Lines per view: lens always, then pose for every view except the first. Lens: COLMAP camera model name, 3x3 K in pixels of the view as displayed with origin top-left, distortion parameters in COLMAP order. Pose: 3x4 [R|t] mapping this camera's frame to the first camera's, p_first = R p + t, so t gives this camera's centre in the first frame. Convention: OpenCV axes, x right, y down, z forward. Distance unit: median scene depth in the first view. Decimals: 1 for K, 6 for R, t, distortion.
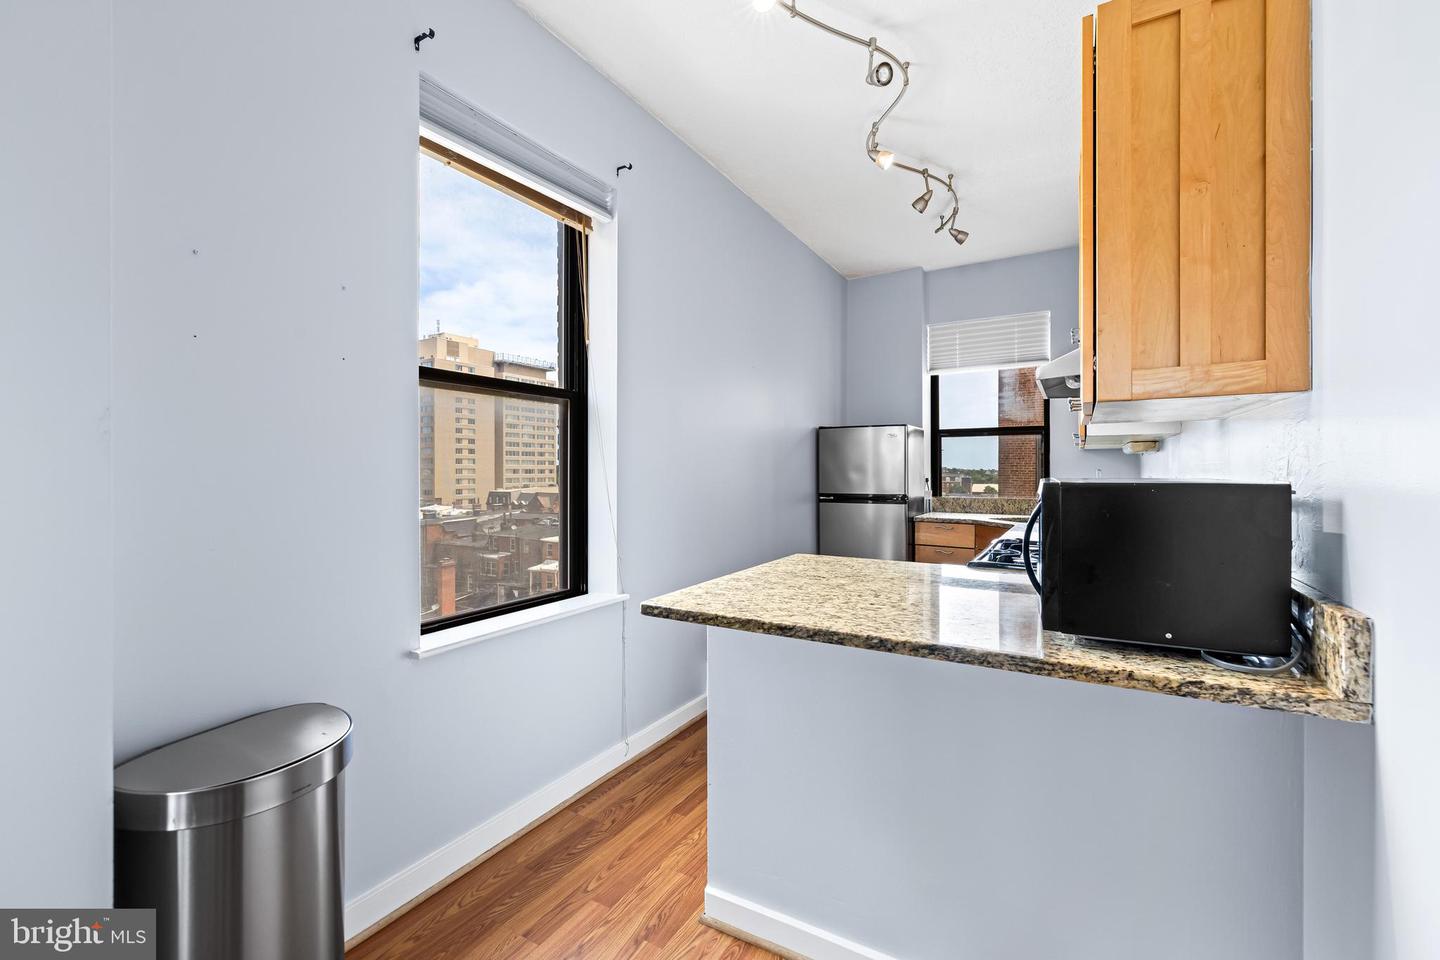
lens RADIAL K [[605.0, 0, 722.3], [0, 605.0, 473.0], [0, 0, 1]] dist [0.001999, 0.000282]
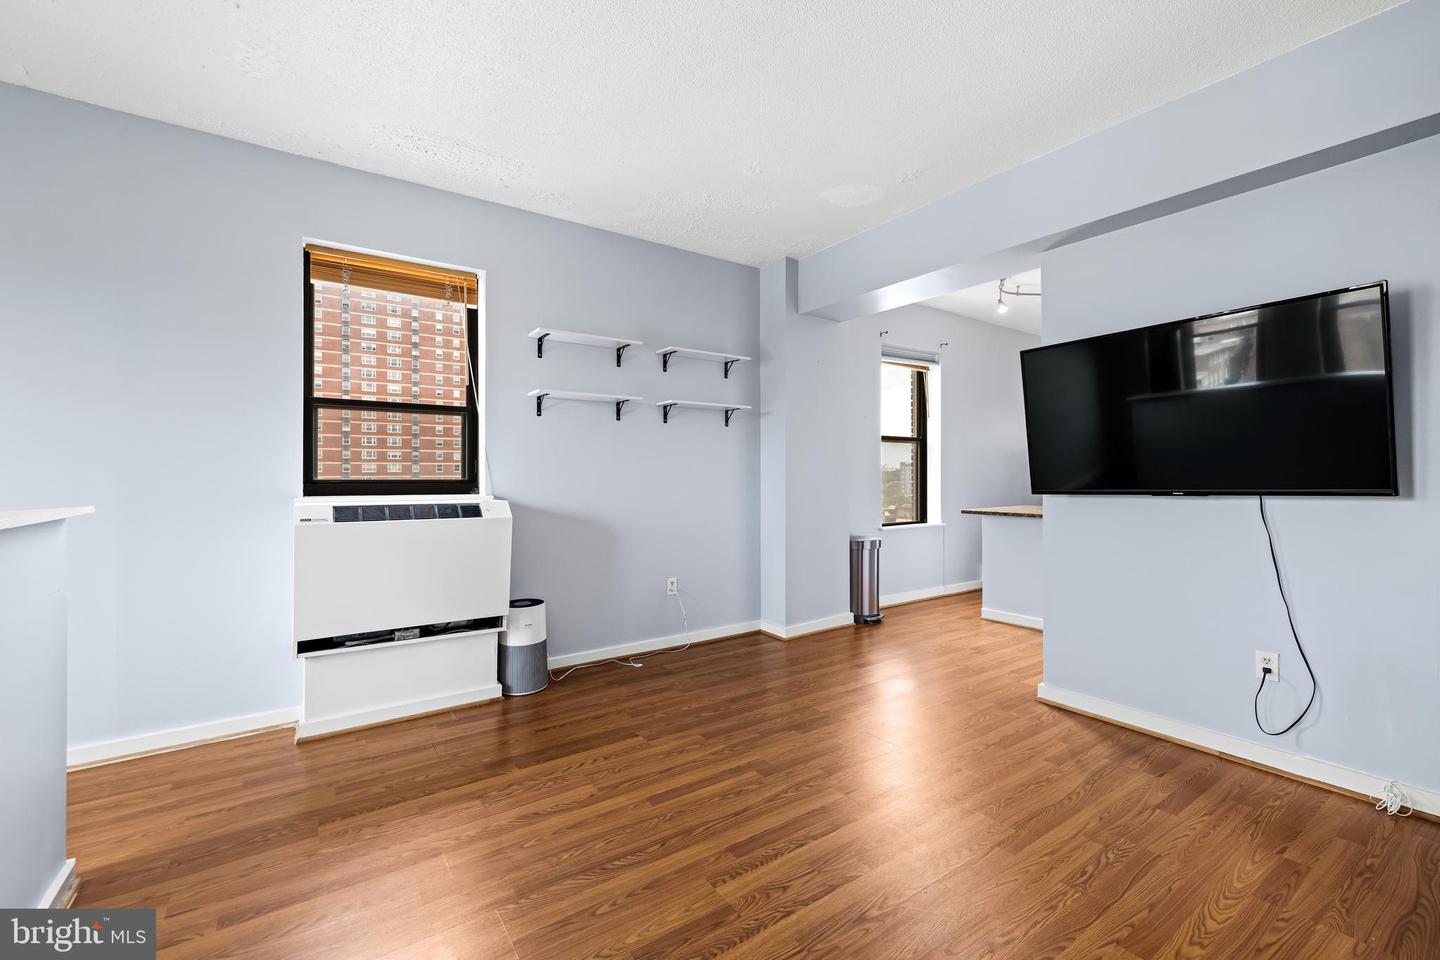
lens RADIAL K [[603.4, 0, 724.9], [0, 603.4, 477.0], [0, 0, 1]] dist [-0.008509, -0.000008]
pose [[0.912506, -0.000933, -0.409063, 0.023808], [0.001790, 0.999997, 0.001711, 0.012795], [0.409060, -0.002294, 0.912505, -1.532684]]
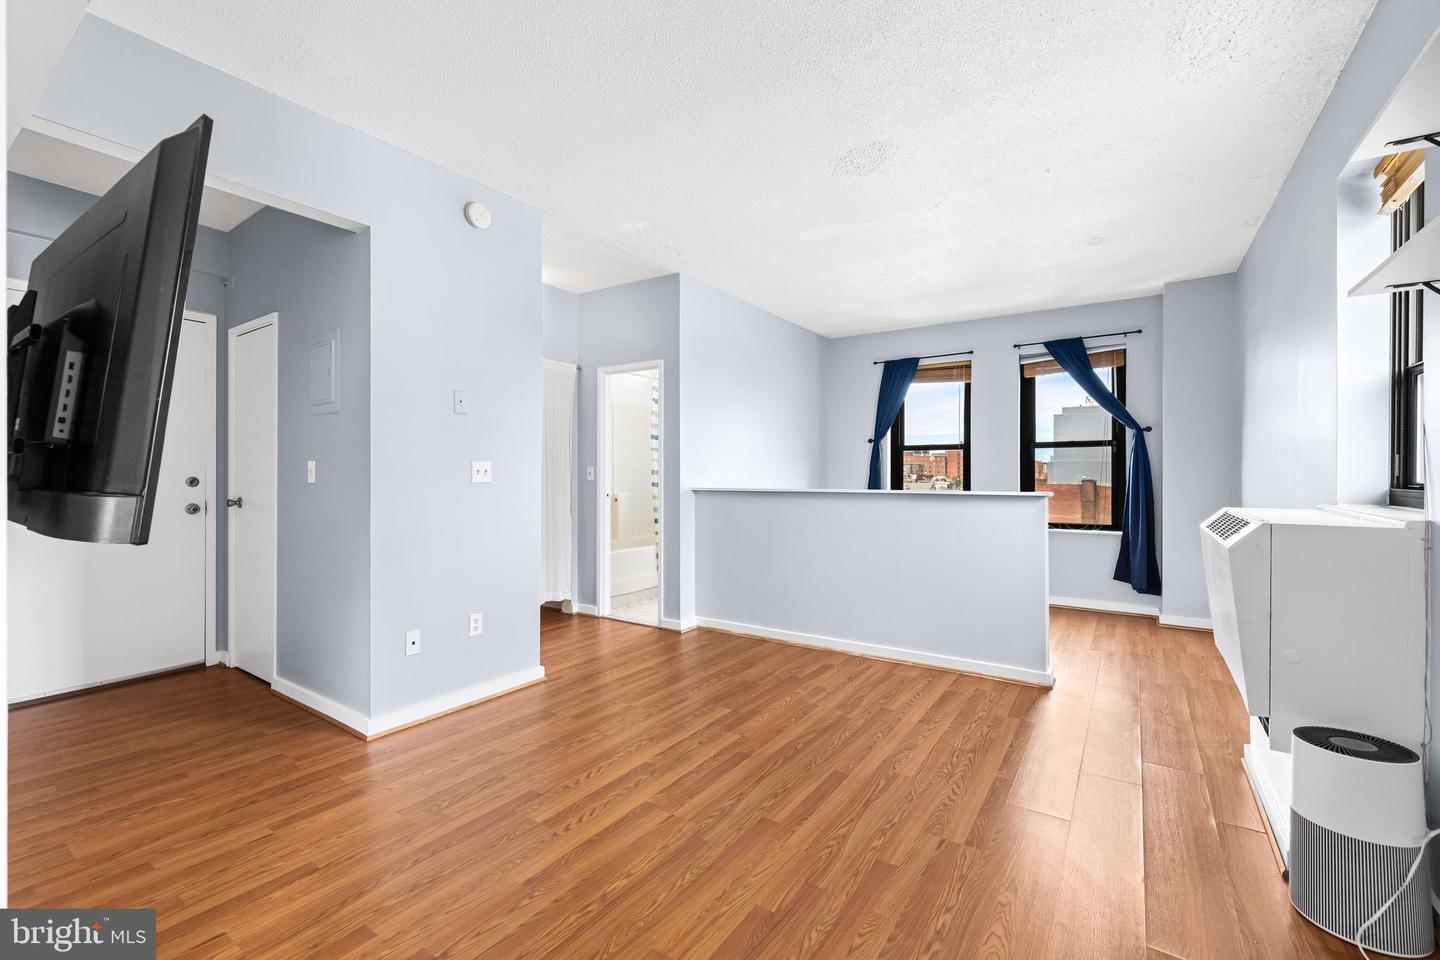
lens RADIAL K [[608.6, 0, 723.3], [0, 608.6, 475.2], [0, 0, 1]] dist [0.000577, -0.000010]
pose [[-0.998278, 0.000210, 0.058657, -0.310550], [0.000445, 0.999992, 0.003991, 0.003655], [-0.058655, 0.004010, -0.998270, 0.256181]]
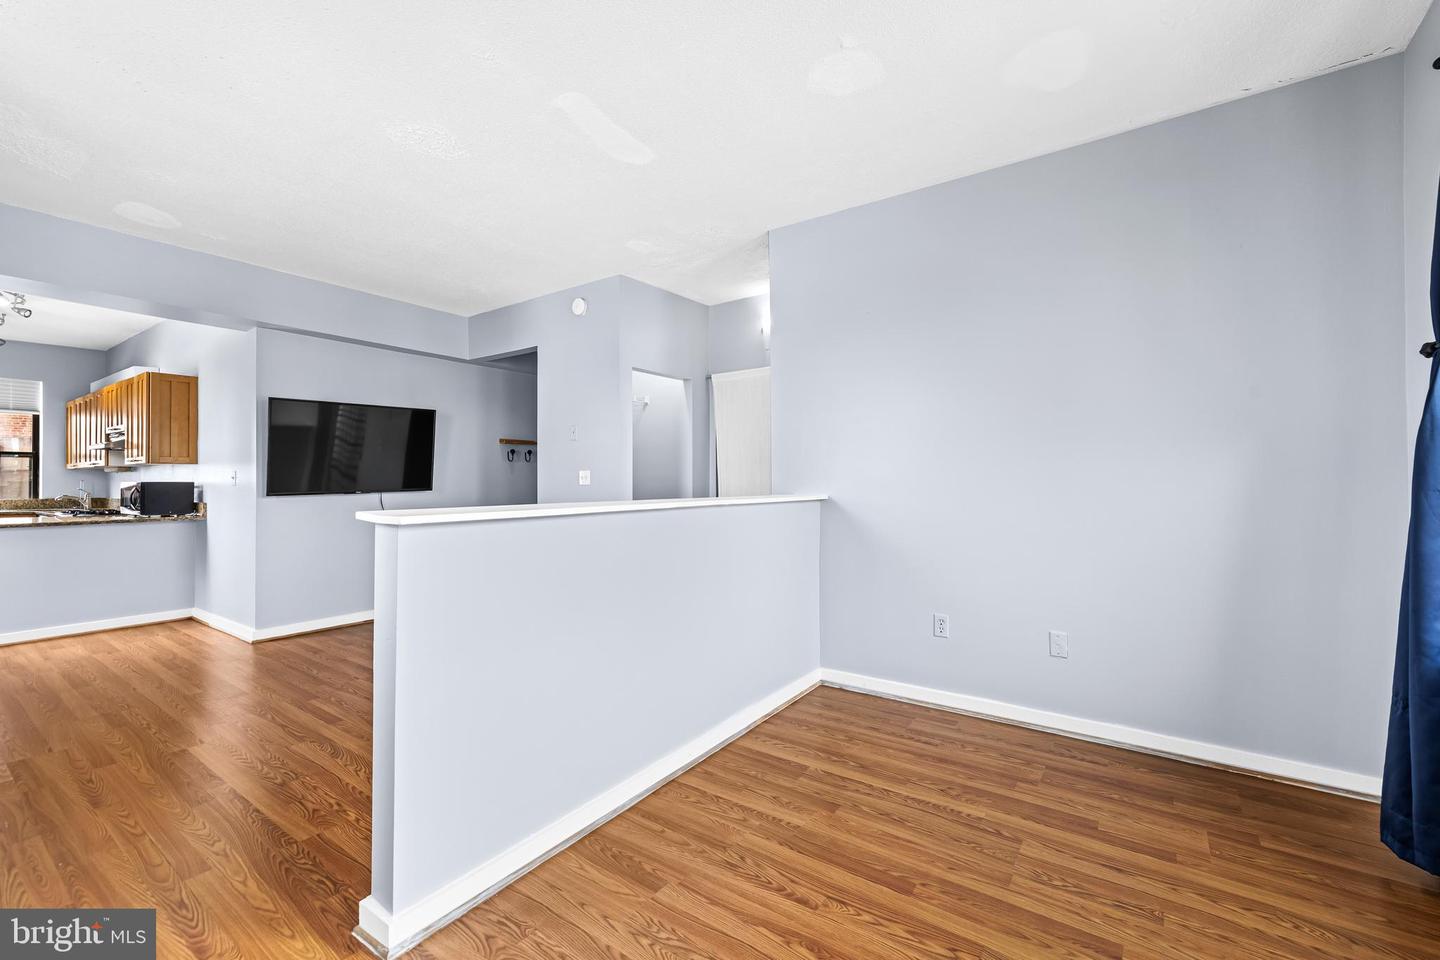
lens RADIAL K [[605.0, 0, 722.3], [0, 605.0, 473.0], [0, 0, 1]] dist [0.001999, 0.000282]
pose [[0.081333, 0.012736, 0.996606, -1.616348], [0.006335, 0.999892, -0.013295, 0.015320], [-0.996667, 0.007395, 0.081244, -1.643819]]
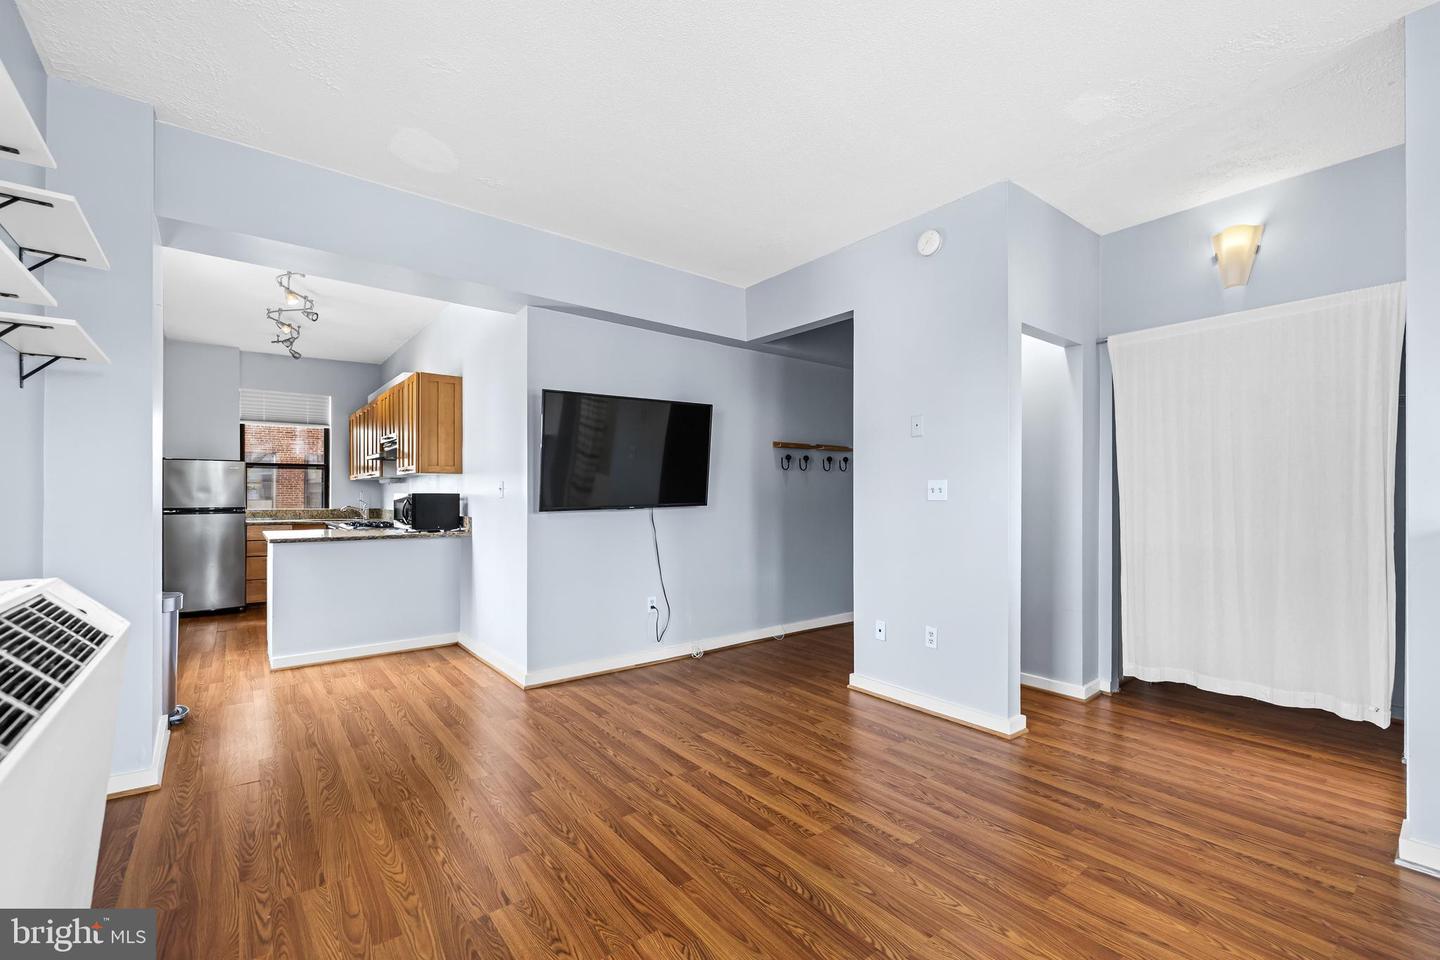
lens RADIAL K [[611.9, 0, 720.5], [0, 611.9, 492.8], [0, 0, 1]] dist [0.000896, 0.000143]
pose [[0.357508, 0.003654, 0.933903, -1.152224], [0.000585, 0.999991, -0.004137, 0.012402], [-0.933910, 0.002026, 0.357502, -1.077295]]
